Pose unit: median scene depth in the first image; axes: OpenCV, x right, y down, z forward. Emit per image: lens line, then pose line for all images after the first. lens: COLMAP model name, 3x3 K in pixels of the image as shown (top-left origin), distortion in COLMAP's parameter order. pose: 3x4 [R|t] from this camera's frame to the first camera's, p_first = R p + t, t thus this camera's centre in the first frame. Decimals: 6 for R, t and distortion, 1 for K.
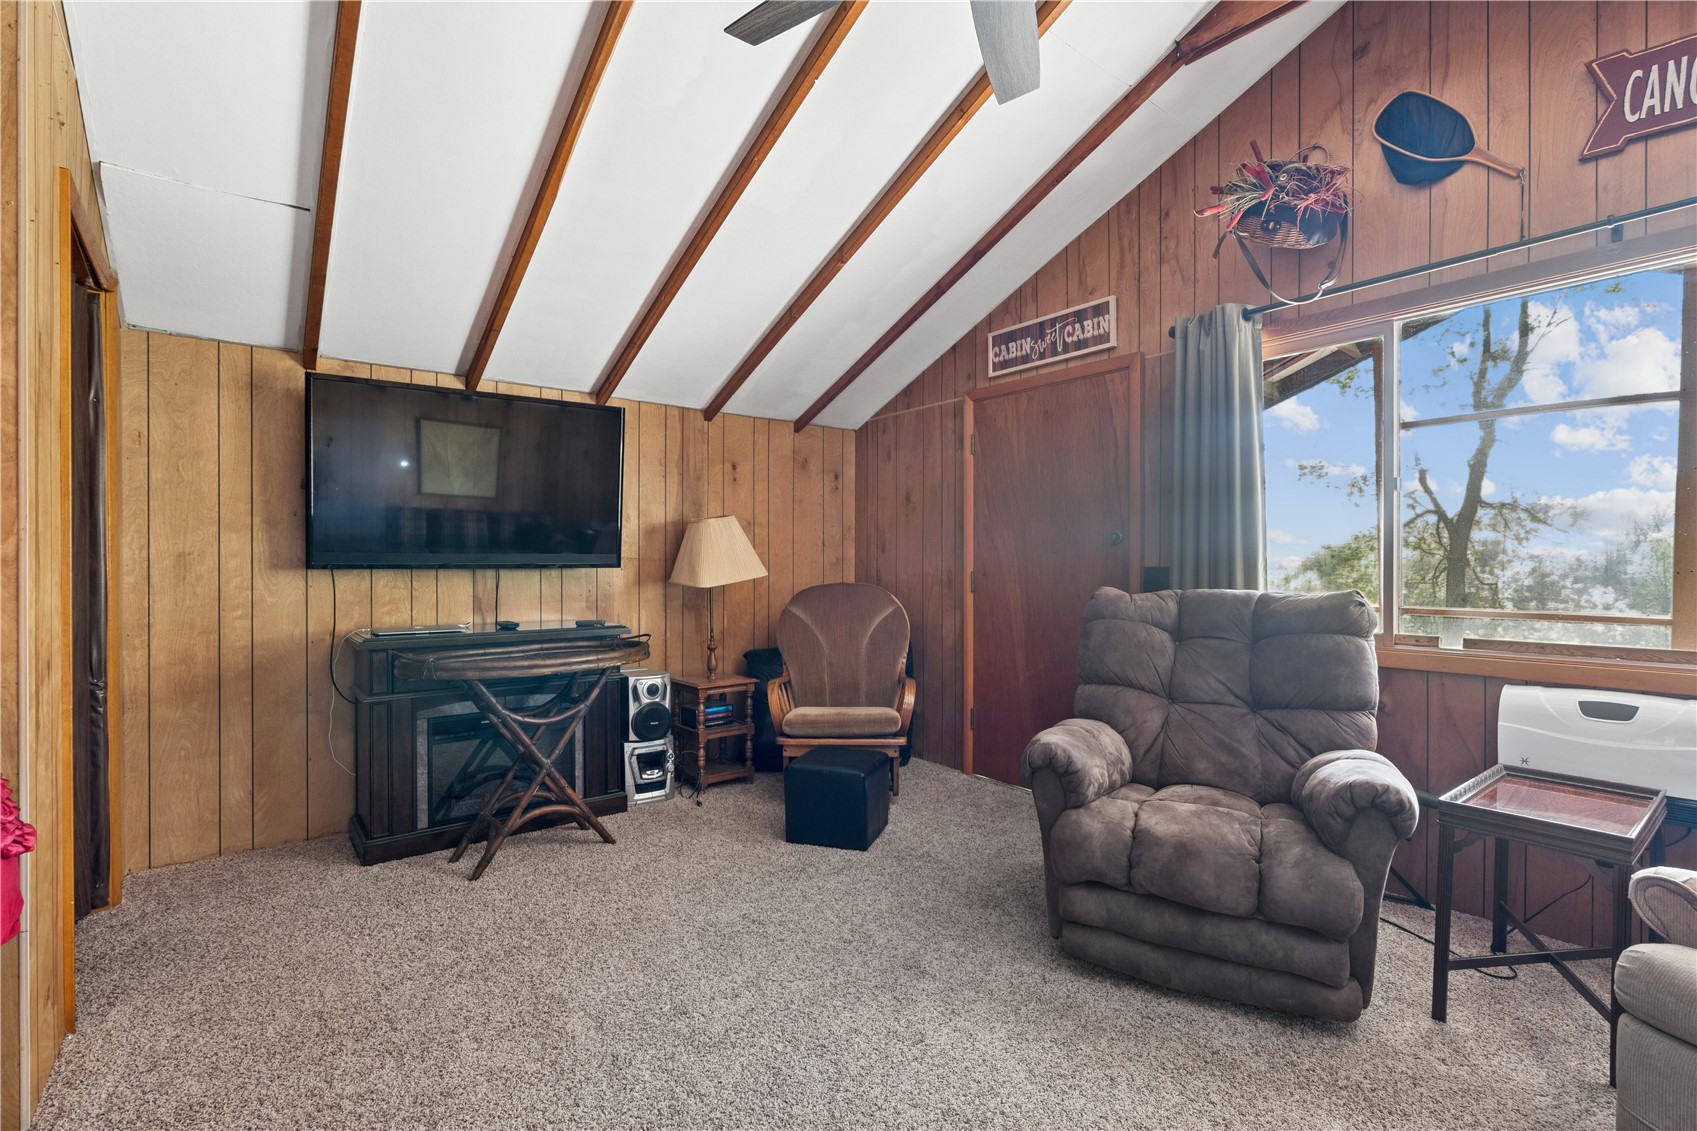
lens RADIAL K [[769.2, 0, 849.0], [0, 769.2, 571.8], [0, 0, 1]] dist [-0.007798, 0.003651]
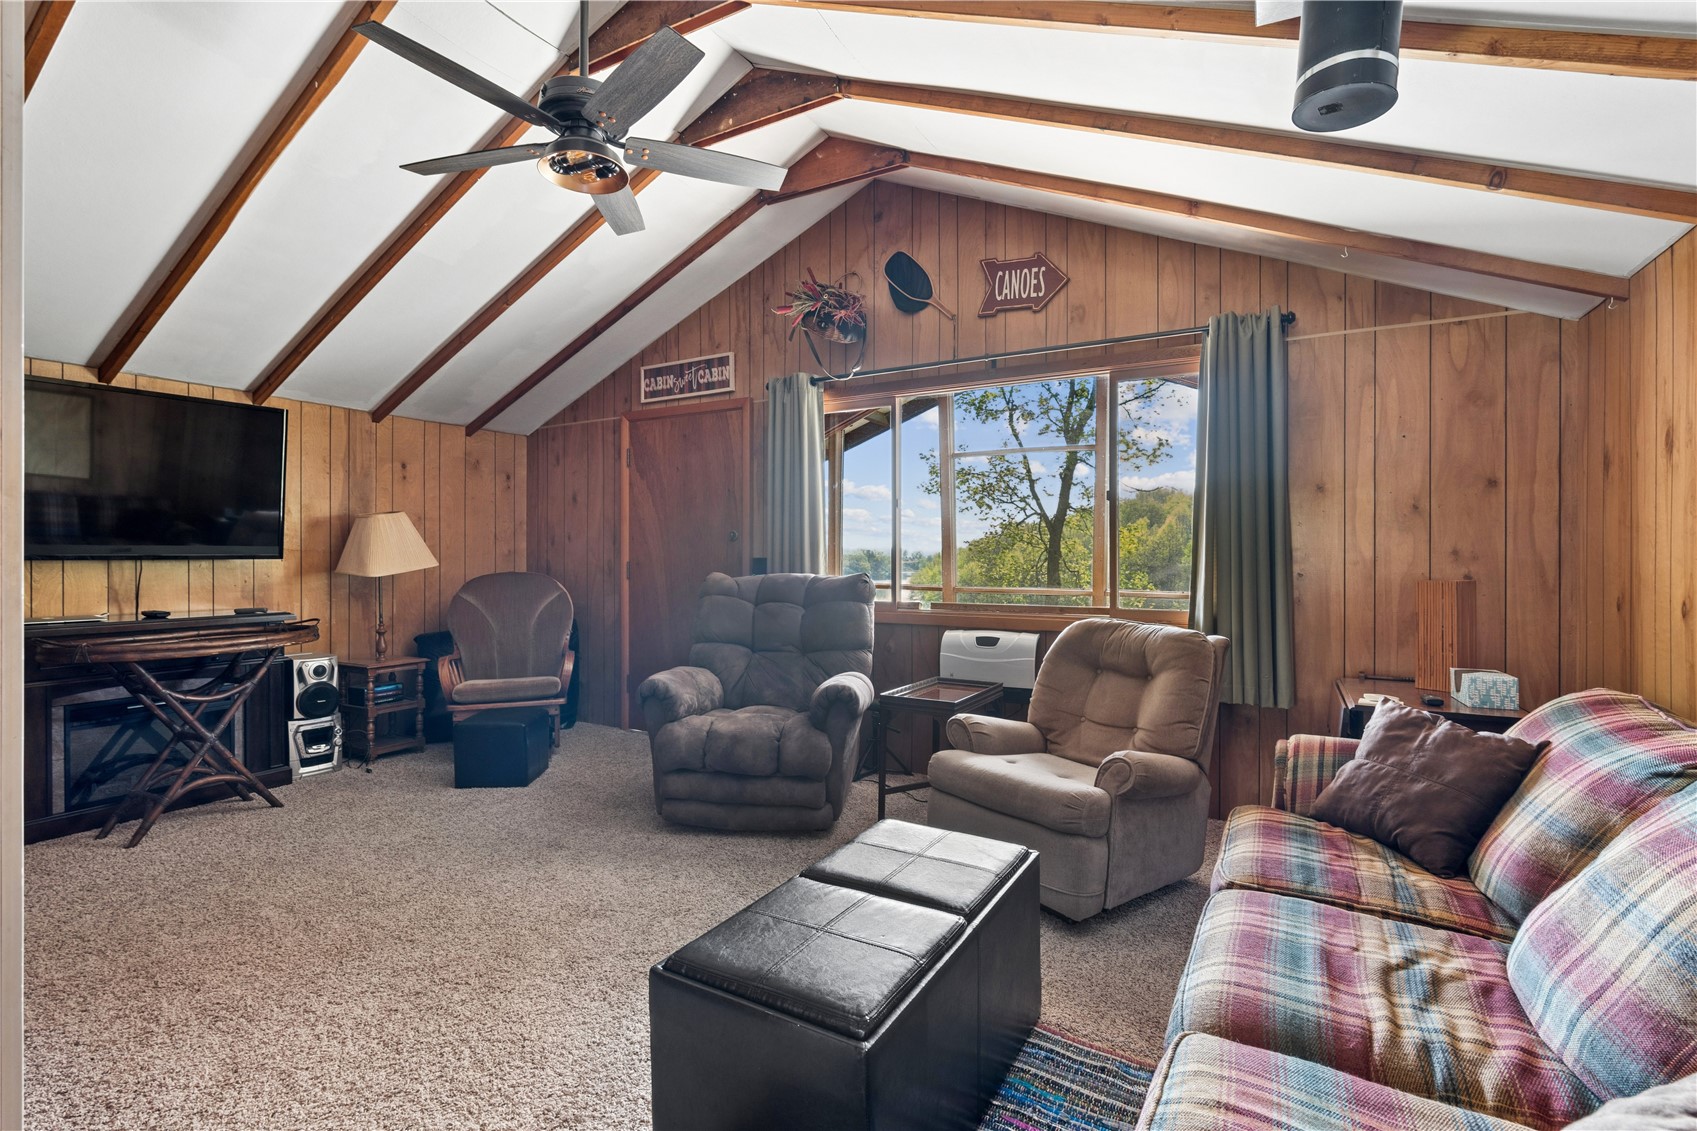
lens RADIAL K [[769.2, 0, 850.4], [0, 769.2, 560.4], [0, 0, 1]] dist [-0.007798, 0.003651]
pose [[0.927545, -0.001984, 0.373707, 0.043412], [0.003026, 0.999993, -0.002204, 0.001948], [-0.373700, 0.003175, 0.927544, -0.338808]]
